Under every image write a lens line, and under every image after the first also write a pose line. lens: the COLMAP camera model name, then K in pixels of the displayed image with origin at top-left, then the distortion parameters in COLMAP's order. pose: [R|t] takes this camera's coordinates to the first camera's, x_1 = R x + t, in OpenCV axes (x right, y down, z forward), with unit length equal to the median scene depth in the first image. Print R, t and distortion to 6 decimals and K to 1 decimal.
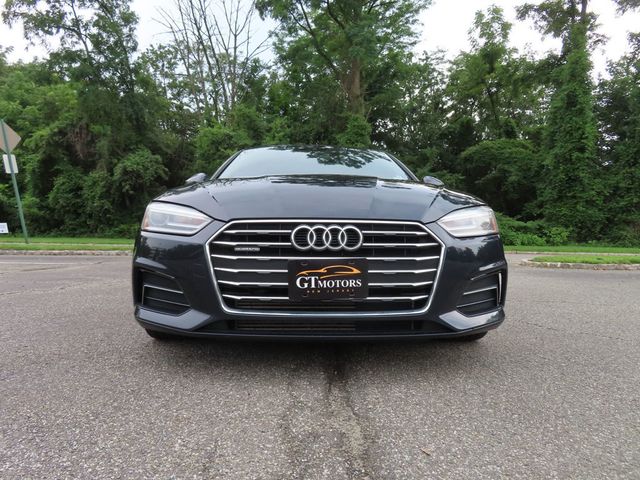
lens RADIAL K [[454.0, 0, 319.0], [0, 454.0, 241.4], [0, 0, 1]] dist [-0.016538, 0.010880]
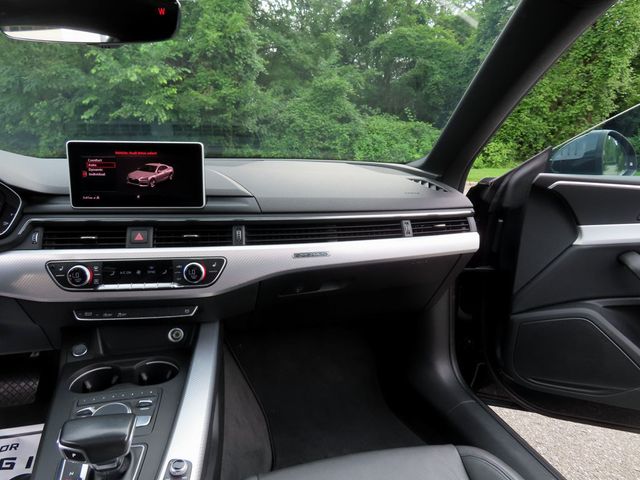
lens RADIAL K [[454.0, 0, 318.5], [0, 454.0, 239.2], [0, 0, 1]] dist [-0.016538, 0.010880]
pose [[0.967577, -0.059982, 0.245349, 0.026294], [0.010951, 0.980441, 0.196506, -0.024795], [-0.252338, -0.187448, 0.949310, 0.303756]]
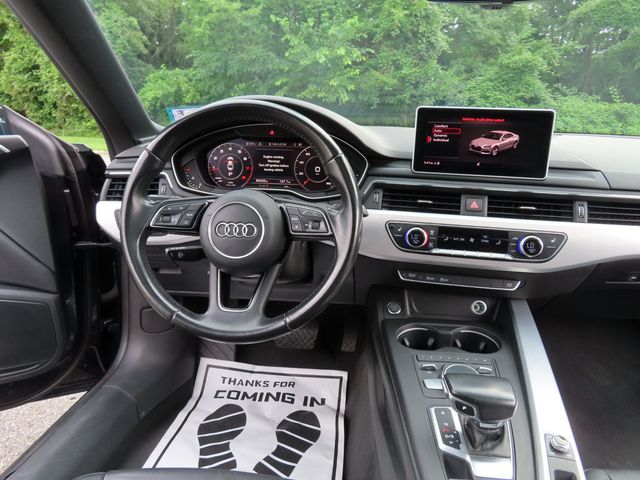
lens RADIAL K [[454.0, 0, 318.5], [0, 454.0, 239.2], [0, 0, 1]] dist [-0.016538, 0.010880]
pose [[0.995421, 0.032106, -0.090031, 0.011173], [-0.010243, 0.972306, 0.233487, -0.023580], [0.095034, -0.231495, 0.968183, 0.305085]]
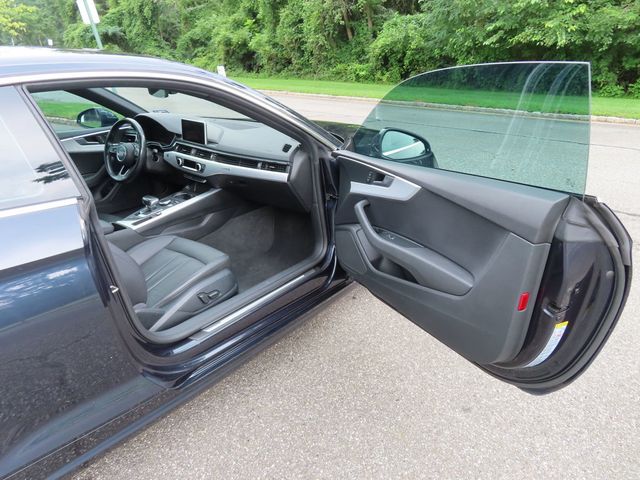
lens RADIAL K [[454.0, 0, 314.2], [0, 454.0, 246.4], [0, 0, 1]] dist [-0.016538, 0.010880]
pose [[0.789097, 0.222213, -0.572667, 0.120861], [0.006392, 0.929253, 0.369388, -0.038466], [0.614236, -0.295143, 0.731850, 0.269312]]
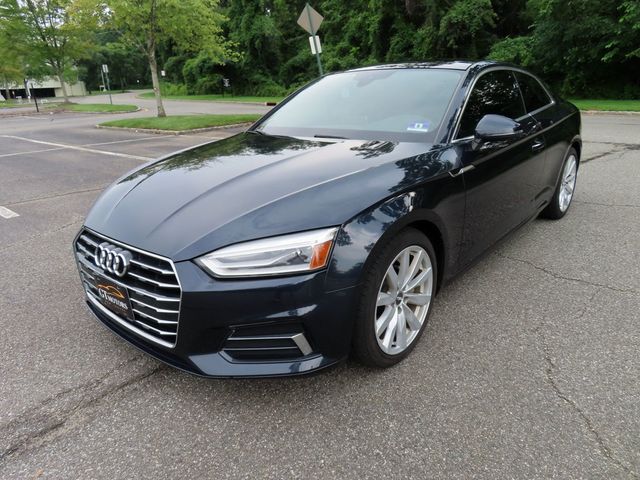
lens RADIAL K [[454.0, 0, 322.1], [0, 454.0, 243.9], [0, 0, 1]] dist [-0.016538, 0.010880]
pose [[0.734597, 0.191715, -0.650856, 0.089752], [0.034257, 0.947548, 0.317773, -0.030569], [0.677639, -0.255731, 0.689498, 0.049342]]
